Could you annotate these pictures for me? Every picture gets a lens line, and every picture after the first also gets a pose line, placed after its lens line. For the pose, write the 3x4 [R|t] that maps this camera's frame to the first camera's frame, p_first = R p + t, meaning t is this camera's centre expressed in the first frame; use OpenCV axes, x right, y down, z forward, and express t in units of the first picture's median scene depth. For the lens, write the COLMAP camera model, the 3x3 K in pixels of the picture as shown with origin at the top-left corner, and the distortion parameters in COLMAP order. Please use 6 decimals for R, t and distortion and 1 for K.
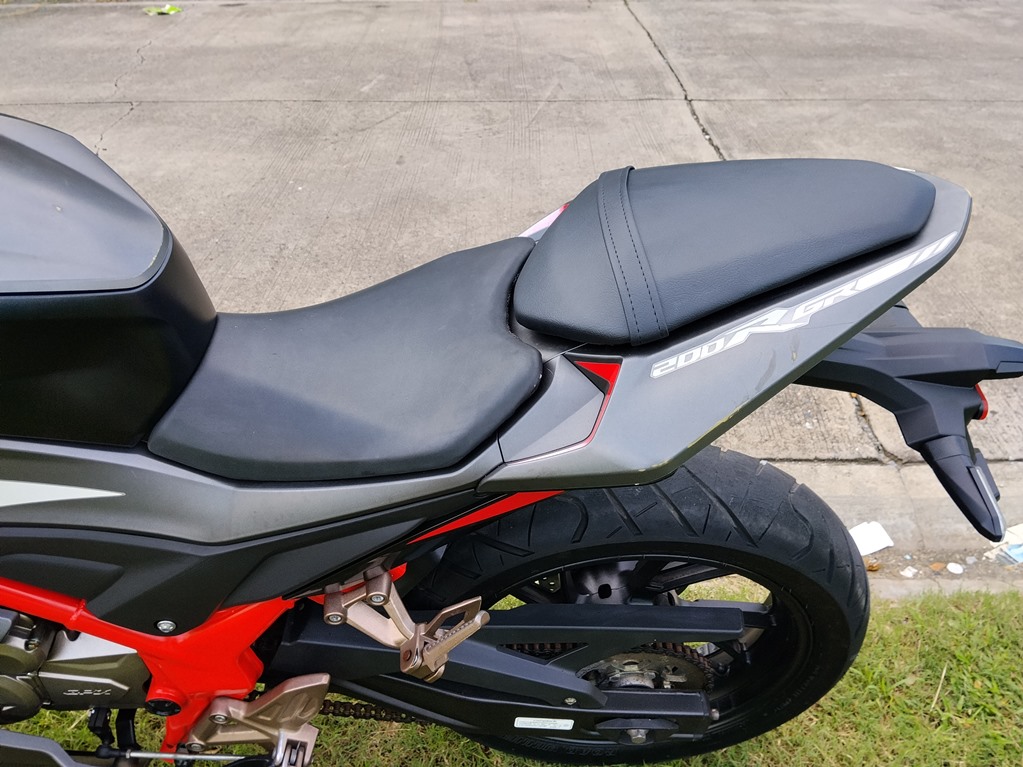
lens RADIAL K [[870.1, 0, 510.9], [0, 870.1, 386.7], [0, 0, 1]] dist [0.089278, -0.179493]
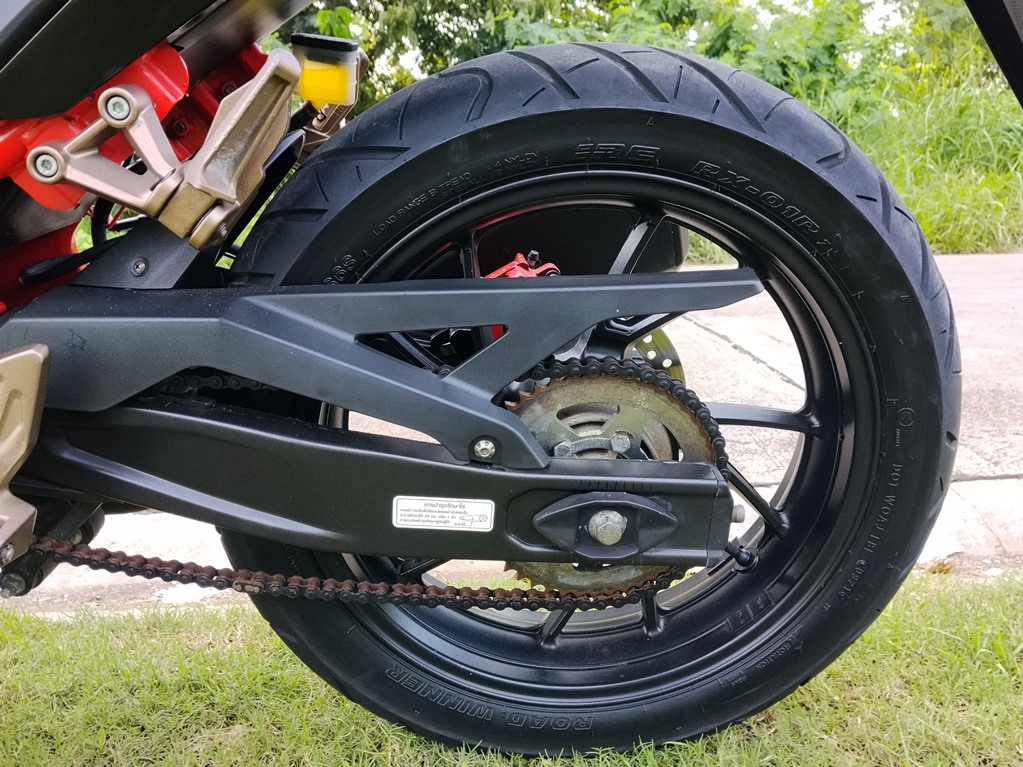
lens RADIAL K [[870.1, 0, 510.9], [0, 870.1, 386.7], [0, 0, 1]] dist [0.089278, -0.179493]
pose [[0.999324, -0.031006, 0.019746, 0.077458], [0.036203, 0.923261, -0.382463, 0.557803], [-0.006372, 0.382919, 0.923760, 0.466120]]
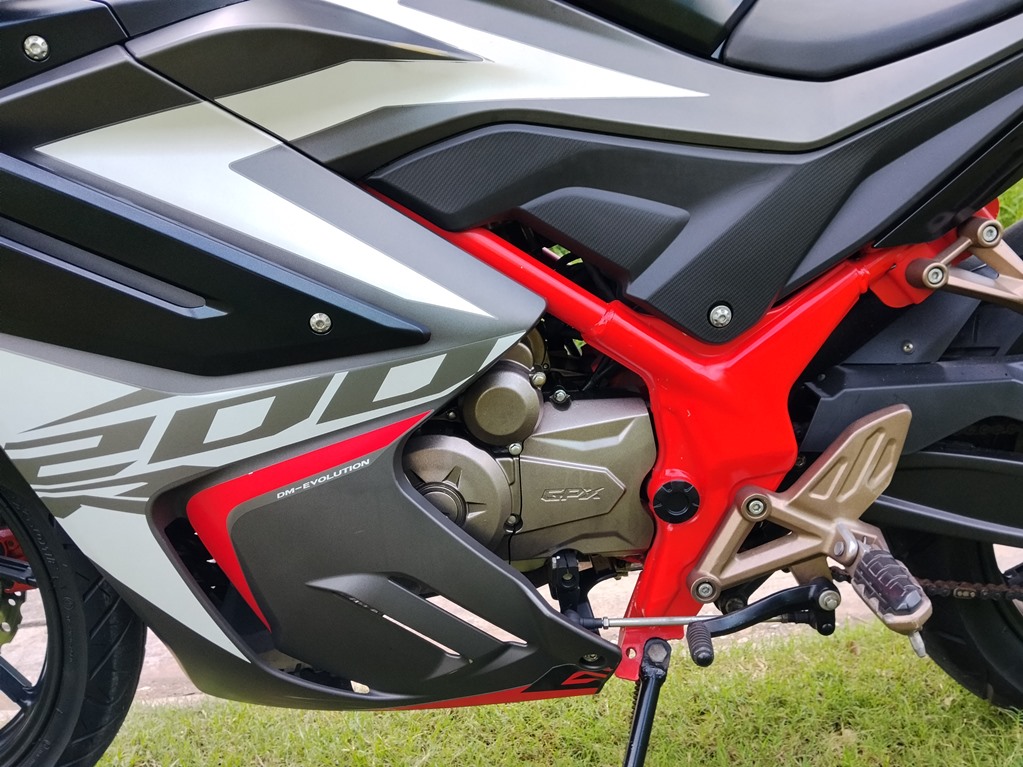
lens RADIAL K [[870.1, 0, 510.9], [0, 870.1, 386.7], [0, 0, 1]] dist [0.089278, -0.179493]
pose [[0.996221, -0.086616, 0.006421, -0.538668], [0.079166, 0.875145, -0.477340, 0.631979], [0.035726, 0.476044, 0.878695, 0.284910]]
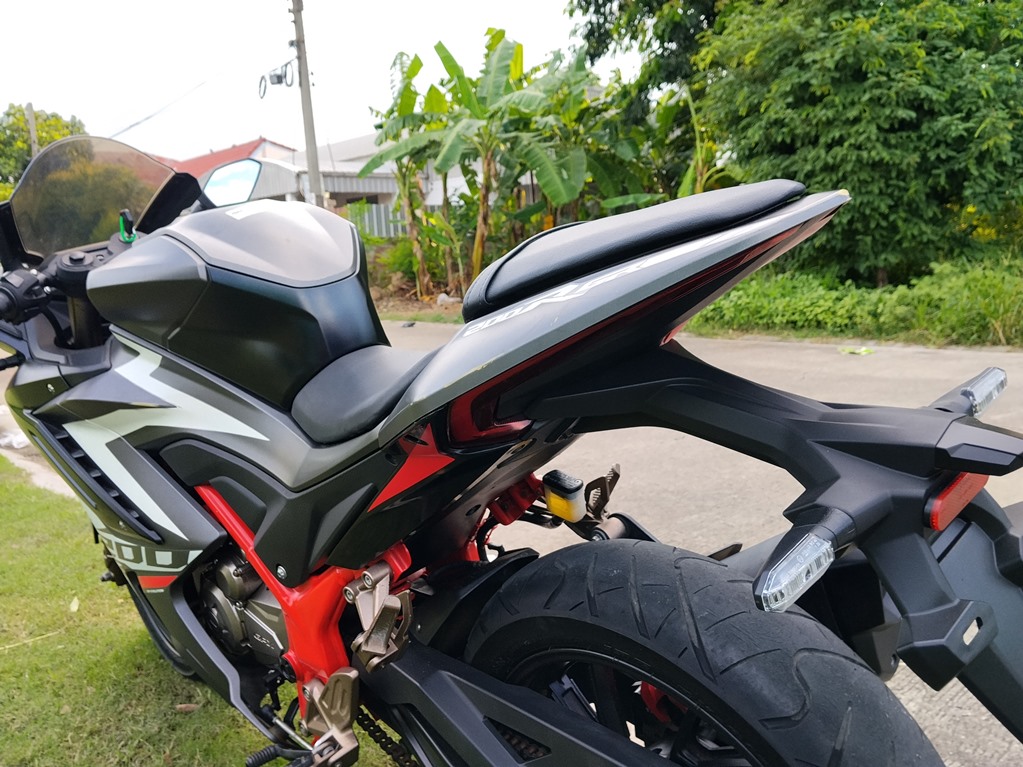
lens RADIAL K [[870.1, 0, 510.9], [0, 870.1, 386.7], [0, 0, 1]] dist [0.089278, -0.179493]
pose [[0.677324, 0.084143, -0.730857, 0.675564], [-0.369875, 0.897700, -0.239431, 0.191620], [0.635944, 0.432498, 0.639156, 0.251187]]
